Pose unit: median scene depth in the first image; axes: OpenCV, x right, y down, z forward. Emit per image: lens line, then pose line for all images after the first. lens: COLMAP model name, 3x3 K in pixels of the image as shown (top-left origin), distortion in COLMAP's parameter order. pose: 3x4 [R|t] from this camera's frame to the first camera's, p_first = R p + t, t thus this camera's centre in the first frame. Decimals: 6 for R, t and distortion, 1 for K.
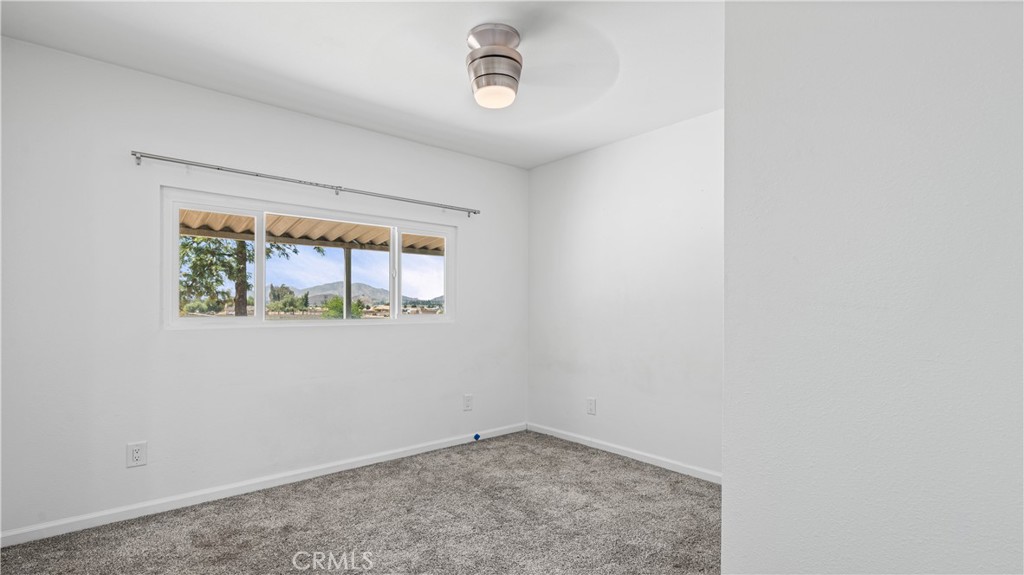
lens RADIAL K [[459.9, 0, 505.9], [0, 459.9, 290.7], [0, 0, 1]] dist [-0.001299, 0.000209]
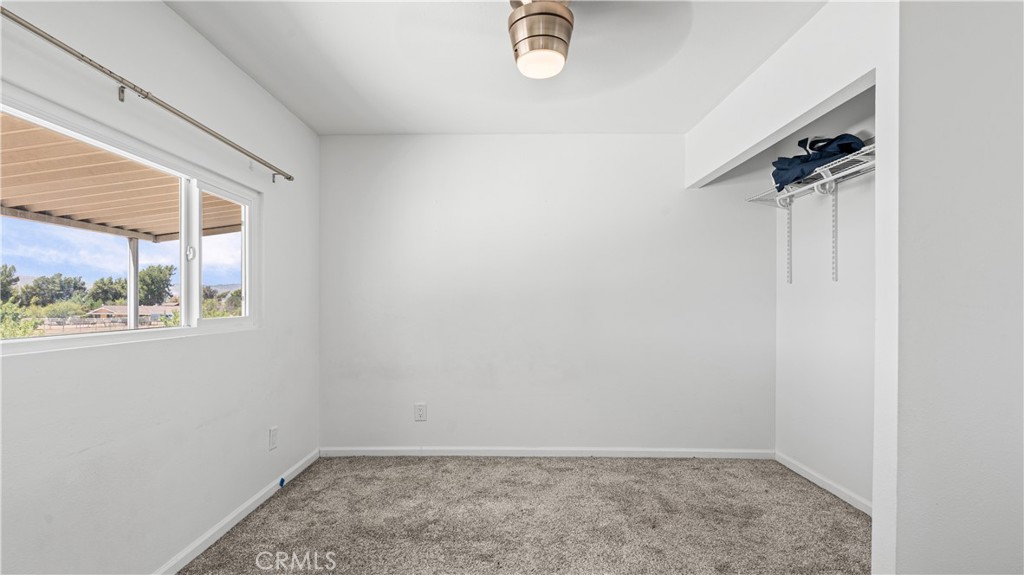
lens RADIAL K [[459.9, 0, 505.9], [0, 459.9, 290.7], [0, 0, 1]] dist [-0.001299, 0.000209]
pose [[0.673907, 0.015628, 0.738651, -0.386884], [-0.023484, 0.999724, 0.000273, 0.002019], [-0.738443, -0.017531, 0.674088, 0.253367]]
